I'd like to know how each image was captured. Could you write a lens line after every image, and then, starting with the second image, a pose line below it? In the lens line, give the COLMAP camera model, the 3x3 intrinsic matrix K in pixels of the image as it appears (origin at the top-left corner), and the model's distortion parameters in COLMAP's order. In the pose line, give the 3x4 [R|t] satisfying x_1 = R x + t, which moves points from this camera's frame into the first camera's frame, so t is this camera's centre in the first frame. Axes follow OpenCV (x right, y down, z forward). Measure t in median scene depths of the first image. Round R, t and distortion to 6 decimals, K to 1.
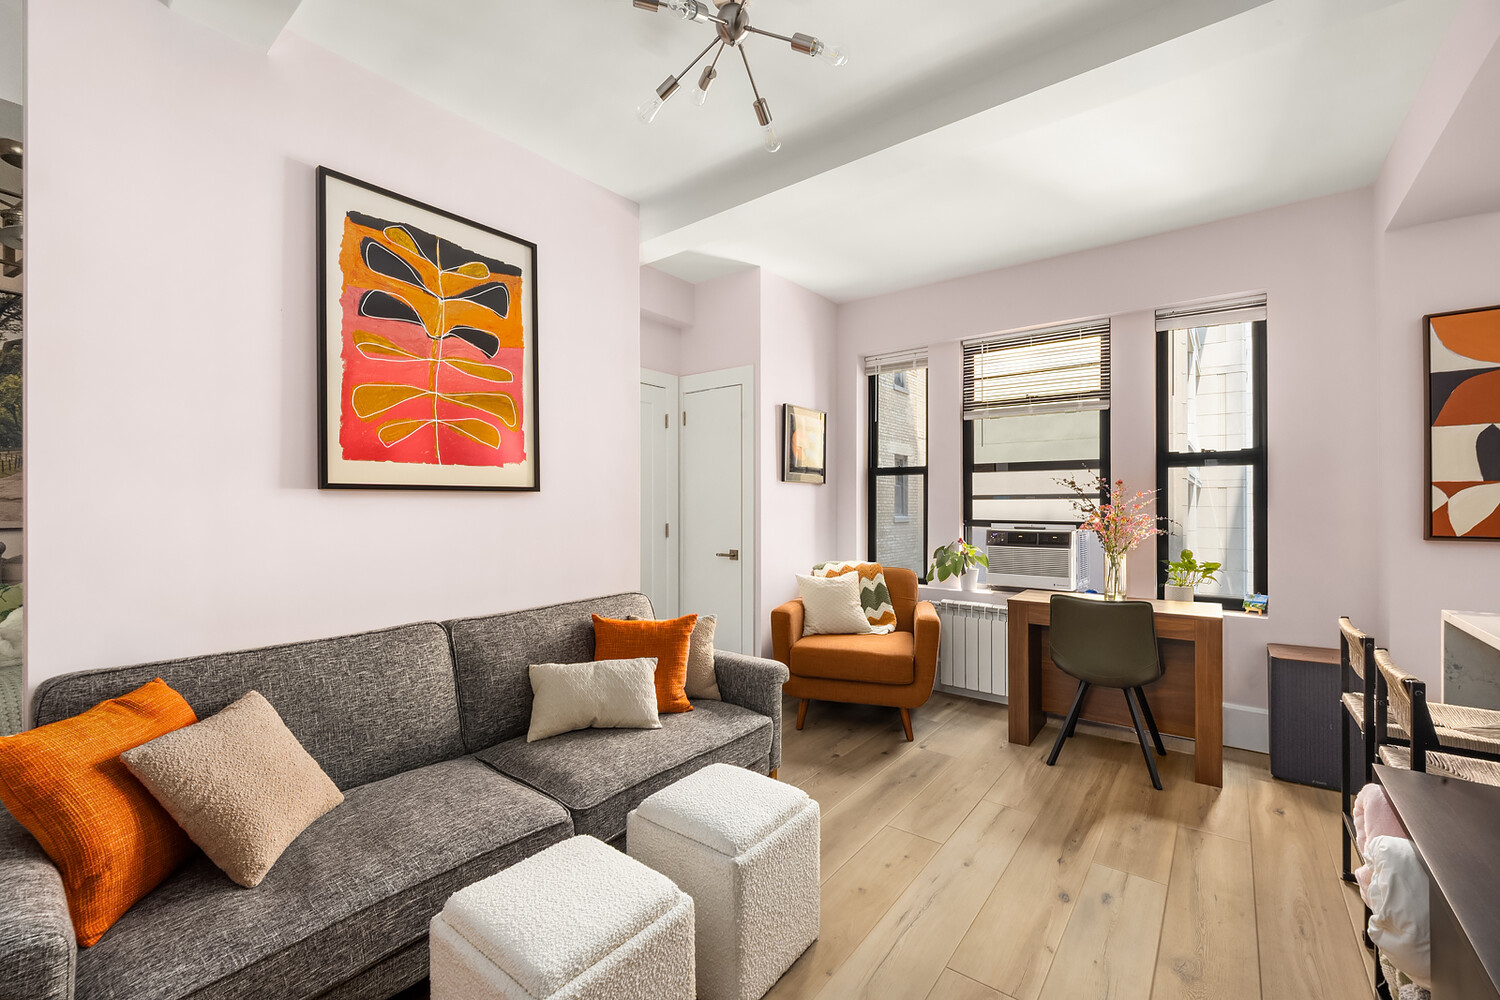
lens RADIAL K [[637.6, 0, 747.3], [0, 637.6, 494.6], [0, 0, 1]] dist [0.000276, -0.000038]
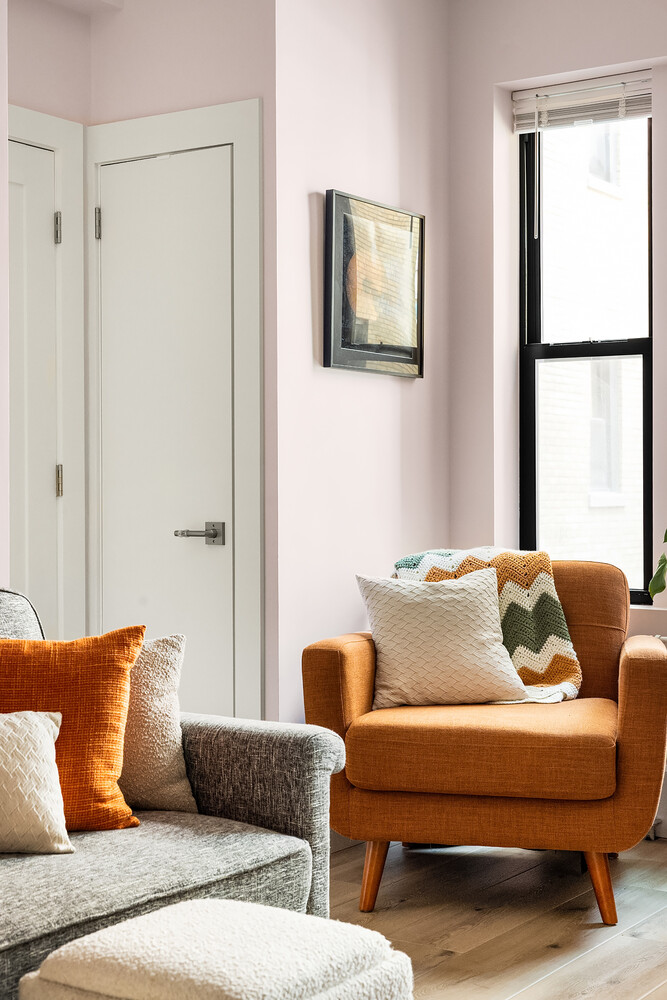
lens RADIAL K [[1617.7, 0, 372.9], [0, 1617.7, 461.3], [0, 0, 1]] dist [0.018813, -0.025986]
pose [[0.996006, -0.003848, 0.089200, -0.013756], [0.004140, 0.999987, -0.003095, 0.054755], [-0.089187, 0.003452, 0.996009, -0.129400]]
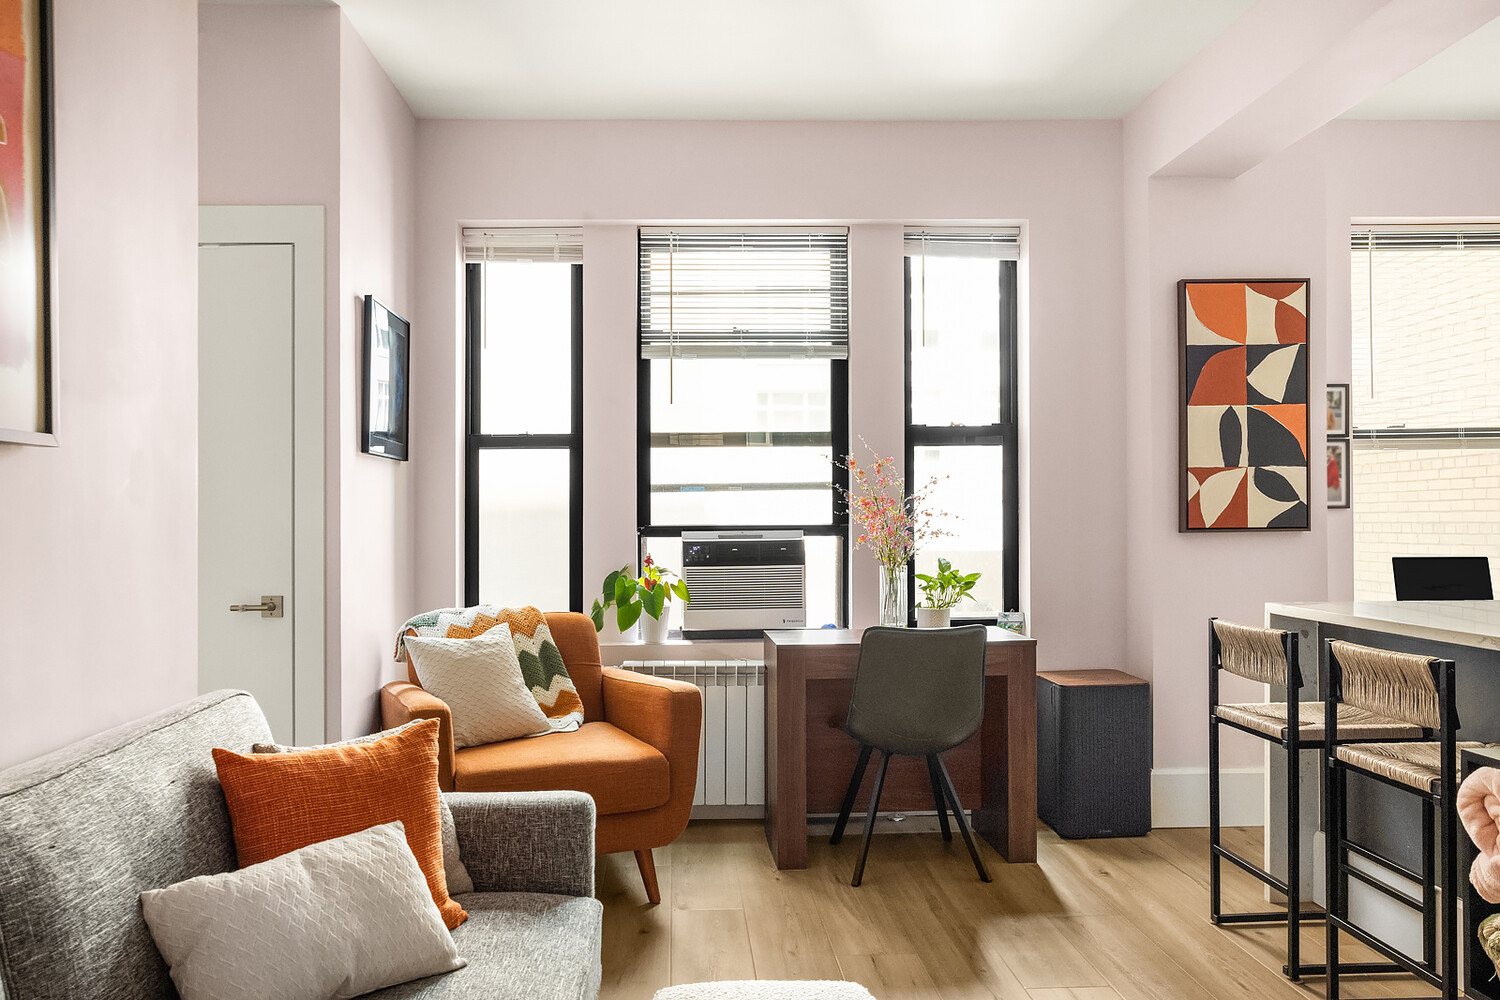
lens RADIAL K [[1130.9, 0, 750.0], [0, 1130.9, 500.0], [0, 0, 1]] dist [-0.003334, -0.000902]
pose [[0.755362, -0.000137, 0.655307, -0.331823], [0.002120, 0.999995, -0.002235, 0.021612], [-0.655304, 0.003078, 0.755359, 0.160529]]
